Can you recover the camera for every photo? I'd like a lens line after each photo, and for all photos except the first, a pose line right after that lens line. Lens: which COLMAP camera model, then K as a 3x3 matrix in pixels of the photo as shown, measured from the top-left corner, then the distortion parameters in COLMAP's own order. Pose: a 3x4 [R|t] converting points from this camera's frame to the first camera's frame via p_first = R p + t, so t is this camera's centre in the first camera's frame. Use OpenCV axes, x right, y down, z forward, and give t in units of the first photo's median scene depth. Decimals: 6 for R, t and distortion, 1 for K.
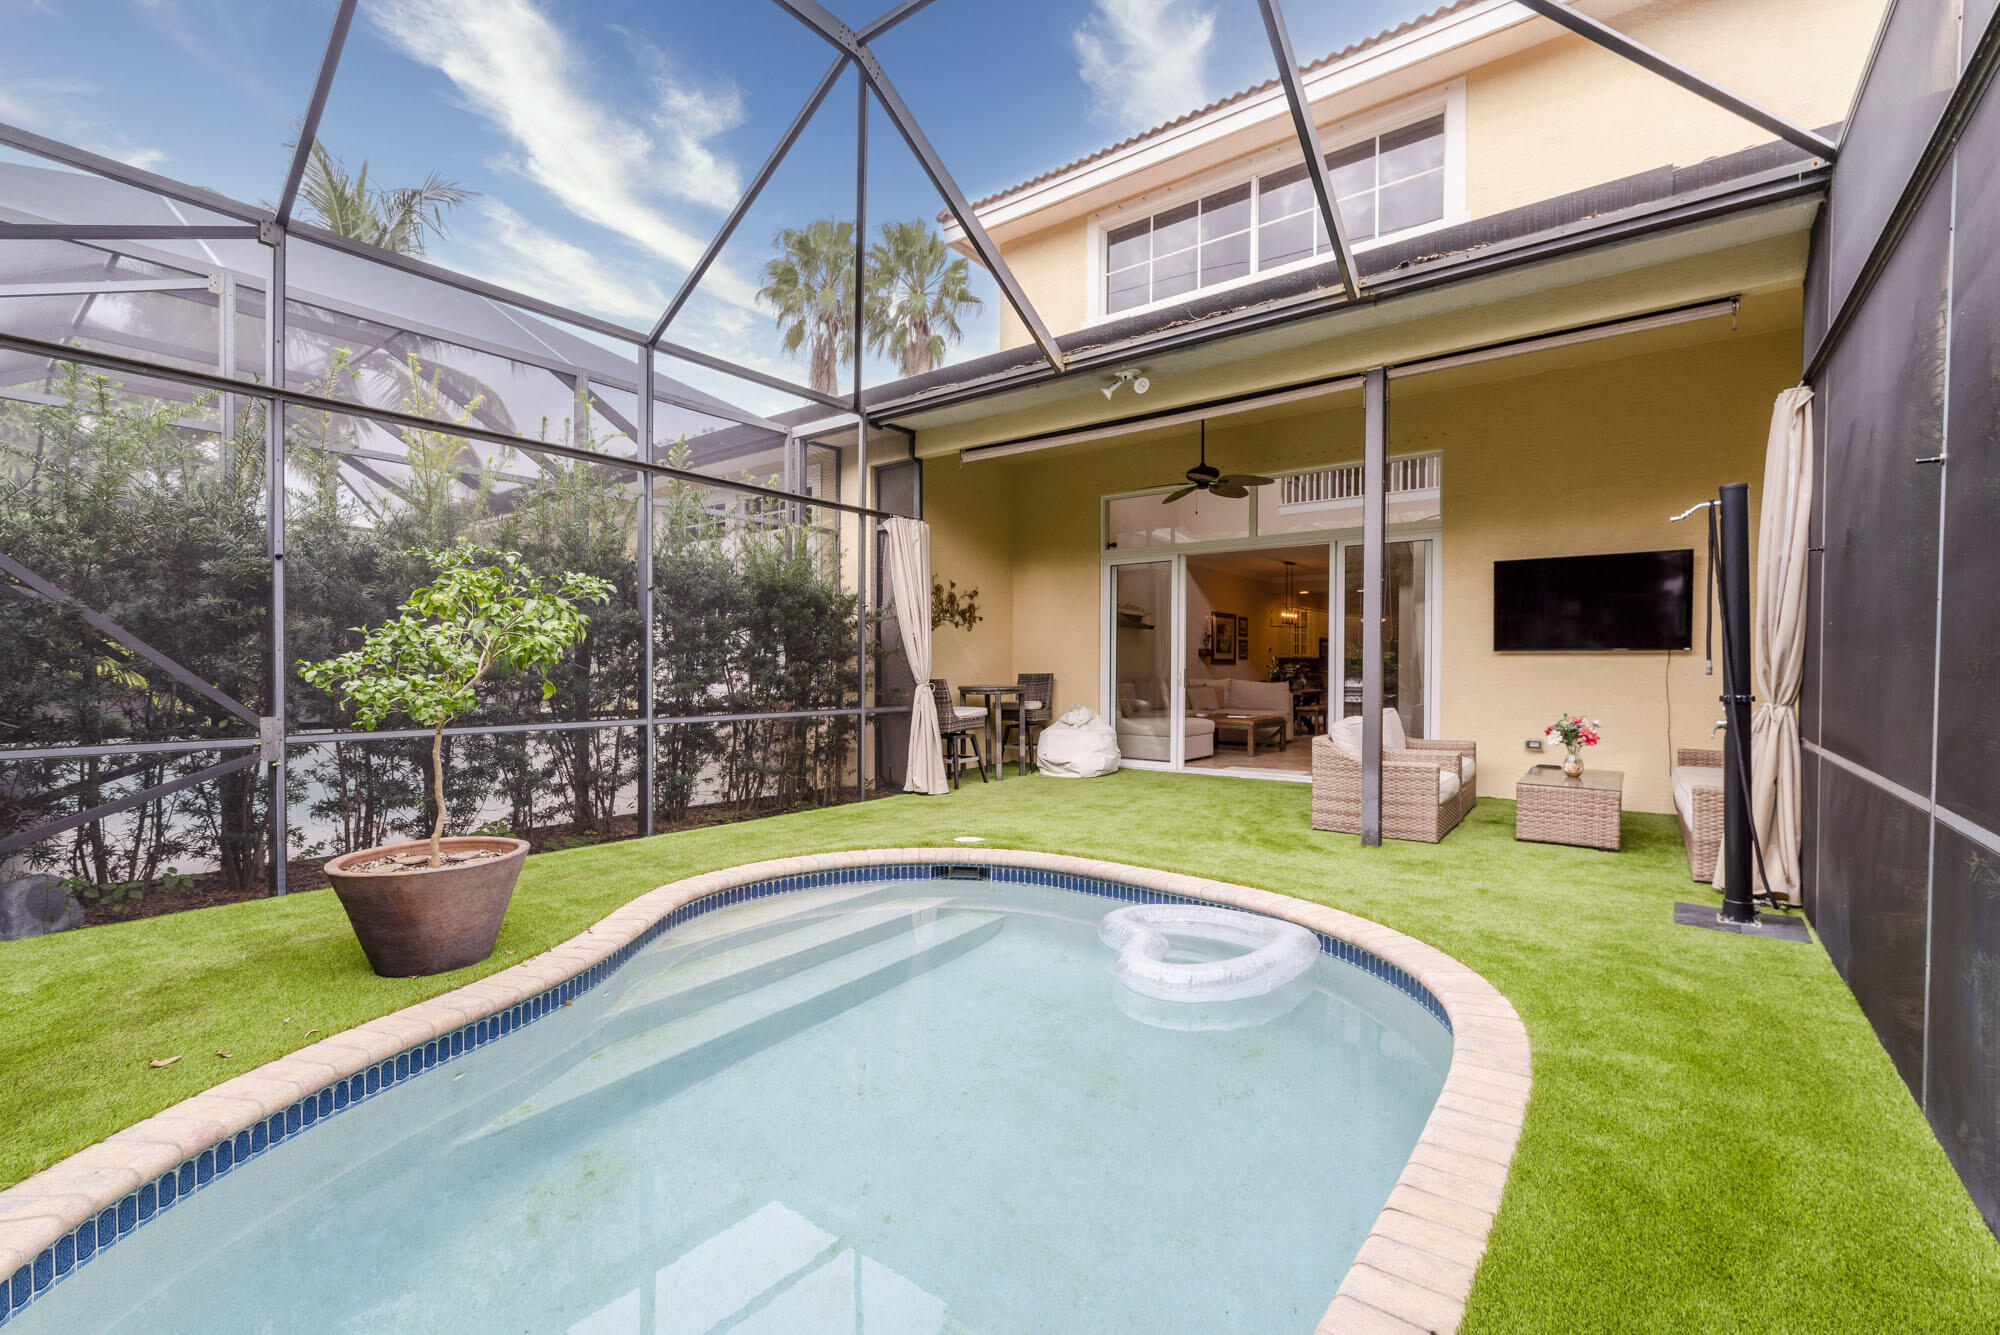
lens RADIAL K [[852.8, 0, 1020.7], [0, 852.8, 675.2], [0, 0, 1]] dist [0.001107, -0.000051]
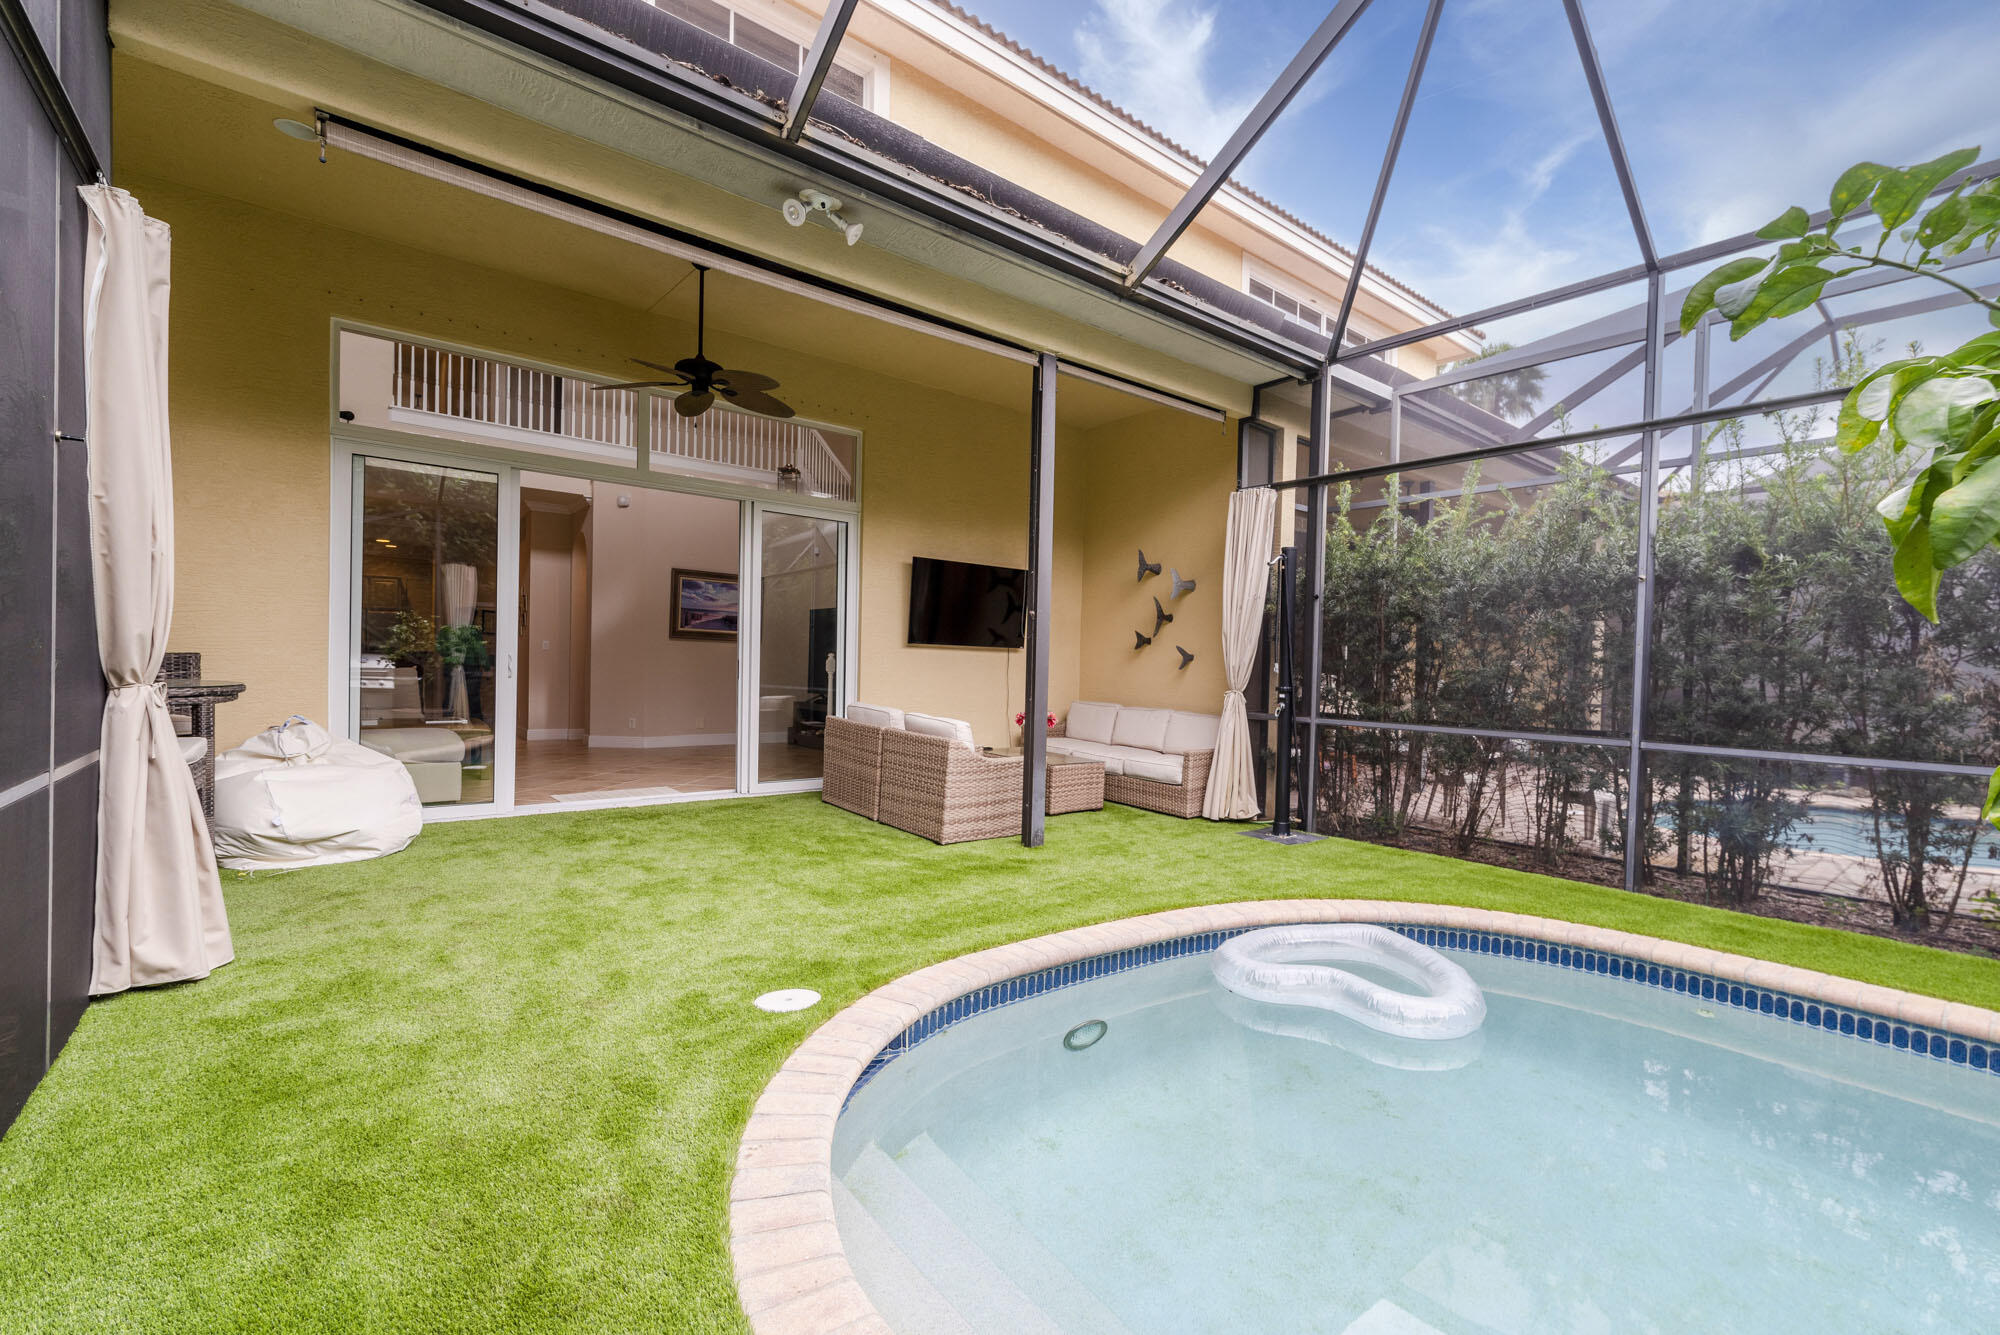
lens RADIAL K [[852.8, 0, 1020.7], [0, 852.8, 675.2], [0, 0, 1]] dist [0.001107, -0.000051]
pose [[0.244855, -0.004222, 0.969550, -0.470999], [-0.015358, 0.999848, 0.008233, -0.001295], [-0.969438, -0.016906, 0.244753, 0.696155]]
